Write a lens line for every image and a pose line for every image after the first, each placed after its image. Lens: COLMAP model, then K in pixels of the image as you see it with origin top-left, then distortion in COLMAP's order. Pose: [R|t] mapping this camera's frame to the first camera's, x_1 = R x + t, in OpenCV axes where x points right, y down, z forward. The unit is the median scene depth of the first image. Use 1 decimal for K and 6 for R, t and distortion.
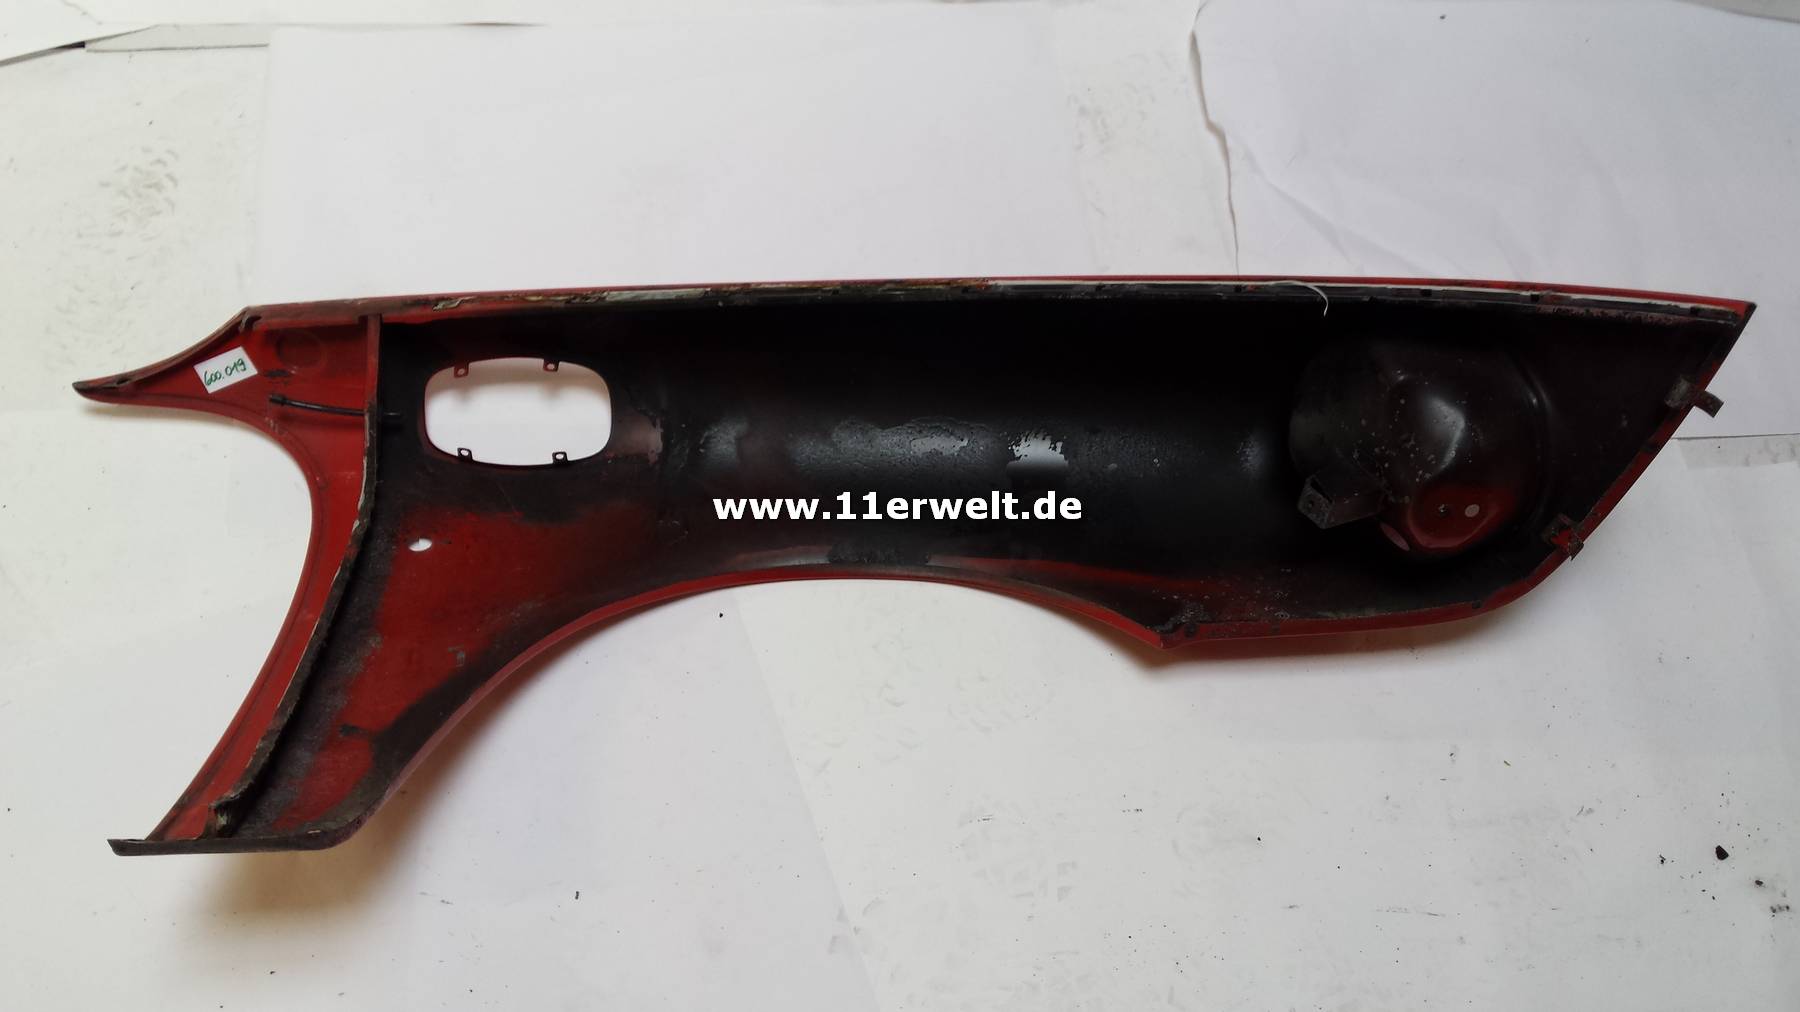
lens RADIAL K [[1654.9, 0, 902.0], [0, 1654.9, 509.1], [0, 0, 1]] dist [0.043551, 0.000000]
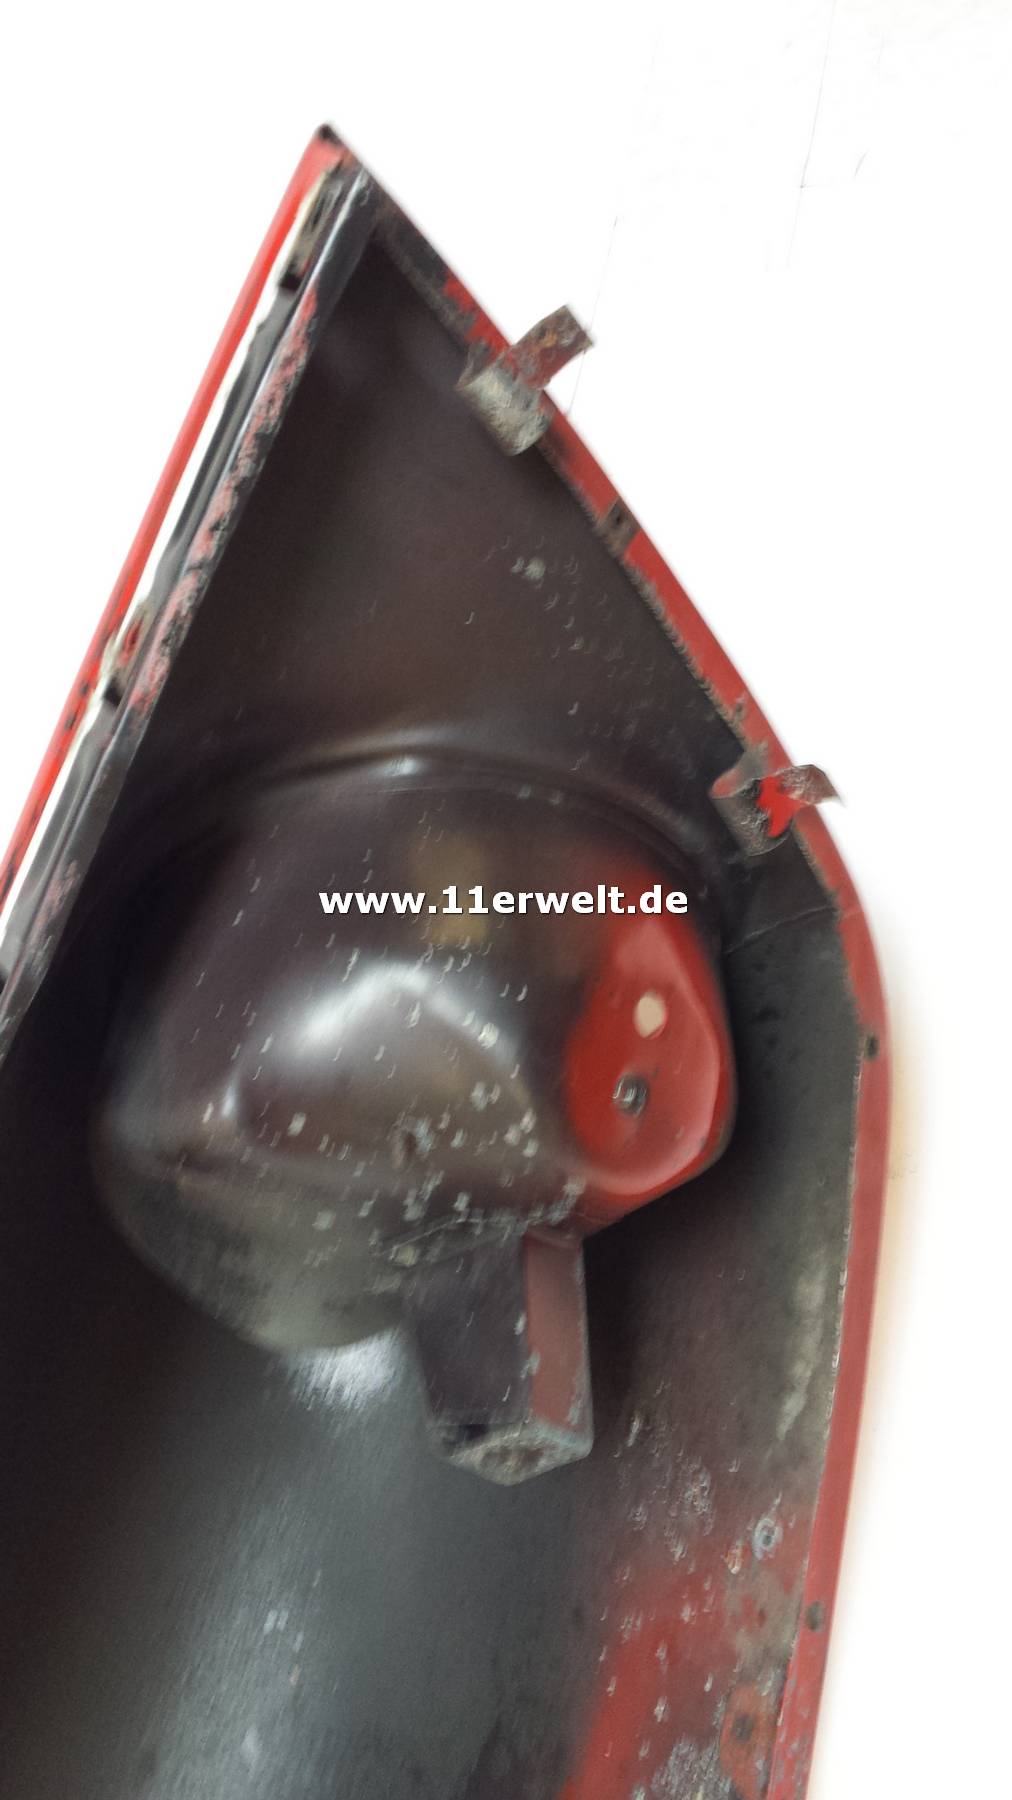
lens RADIAL K [[1654.9, 0, 505.5], [0, 1654.9, 900.1], [0, 0, 1]] dist [0.043551, 0.000000]
pose [[0.270325, -0.937899, 0.217419, 0.279990], [0.955172, 0.289578, 0.061577, -0.058063], [-0.120712, 0.191027, 0.974134, 0.651119]]
